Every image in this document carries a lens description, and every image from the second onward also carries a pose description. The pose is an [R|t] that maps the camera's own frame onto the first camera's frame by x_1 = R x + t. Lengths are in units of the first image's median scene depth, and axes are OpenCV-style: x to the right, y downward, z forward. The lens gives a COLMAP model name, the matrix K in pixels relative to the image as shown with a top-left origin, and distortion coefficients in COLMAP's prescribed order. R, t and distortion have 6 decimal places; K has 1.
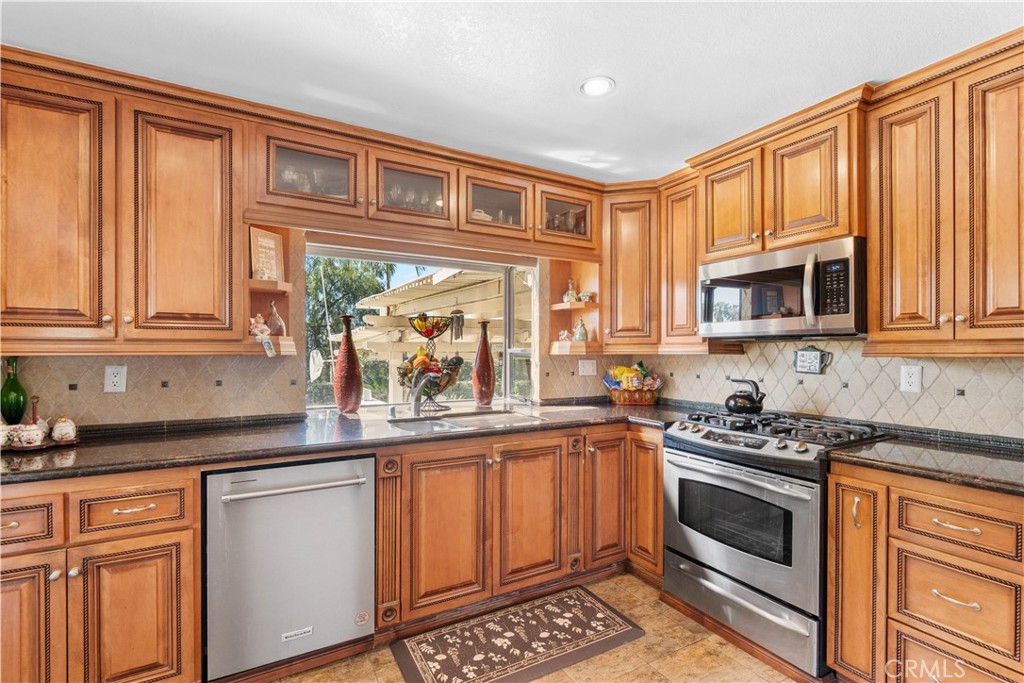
lens RADIAL K [[455.2, 0, 514.4], [0, 455.2, 348.7], [0, 0, 1]] dist [0.000363, 0.000243]
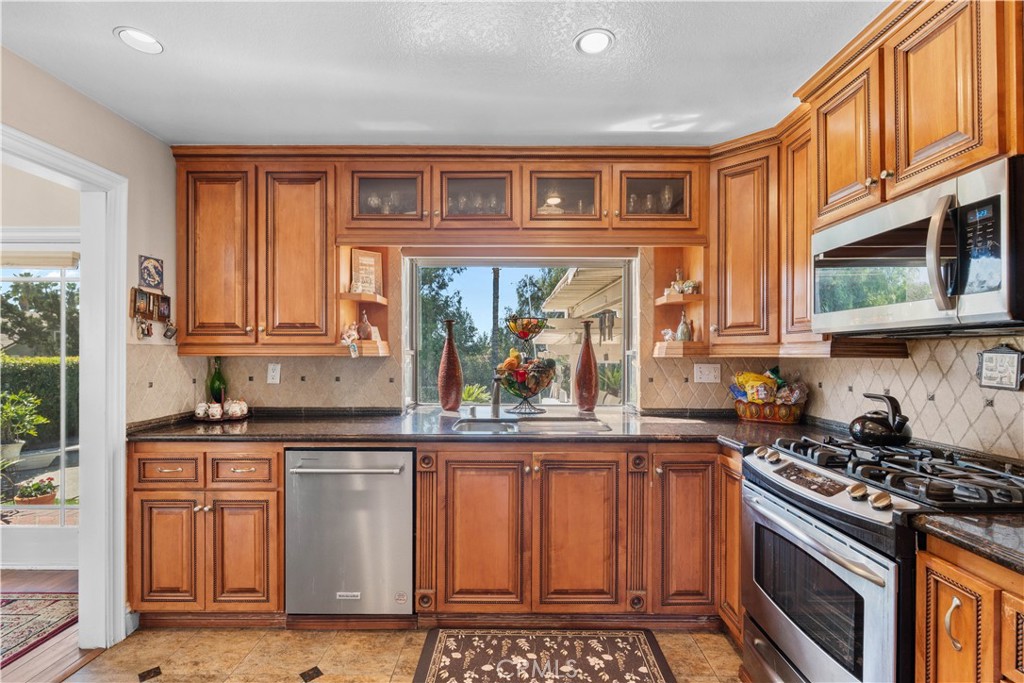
lens RADIAL K [[472.1, 0, 532.5], [0, 472.1, 351.5], [0, 0, 1]] dist [0.000066, -0.000218]
pose [[0.873090, -0.001254, -0.487557, 0.423688], [0.001368, 0.999999, -0.000122, 0.002596], [0.487557, -0.000560, 0.873091, 0.142473]]
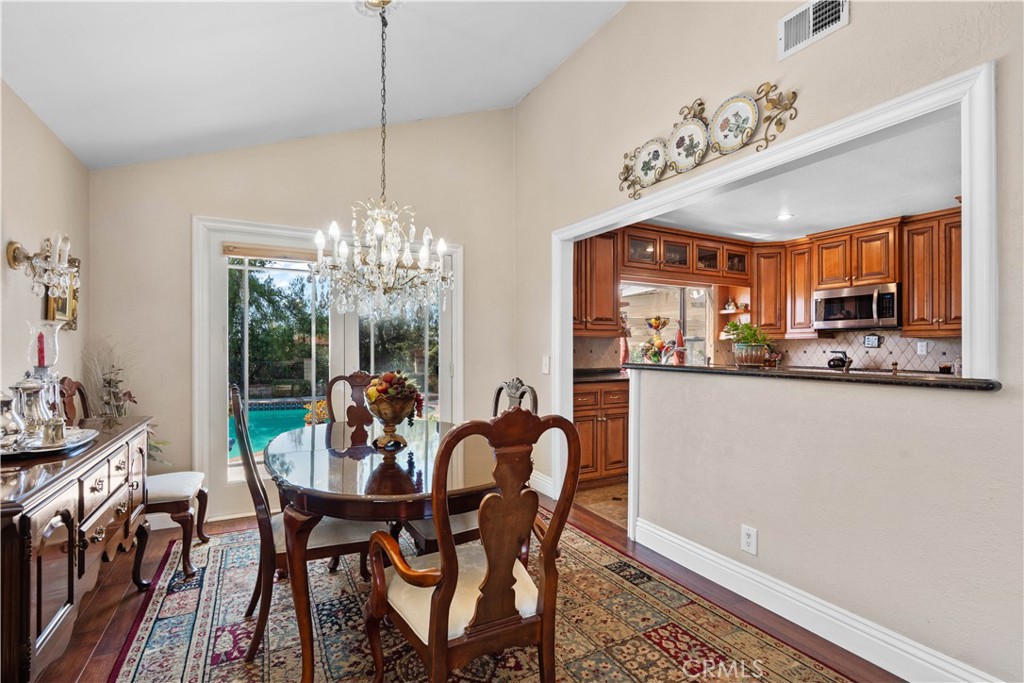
lens RADIAL K [[484.9, 0, 528.5], [0, 484.9, 347.4], [0, 0, 1]] dist [-0.002642, -0.000289]
pose [[0.999846, -0.000106, 0.017573, -0.900535], [0.000054, 0.999996, 0.002987, 0.049258], [-0.017574, -0.002986, 0.999841, -1.097770]]
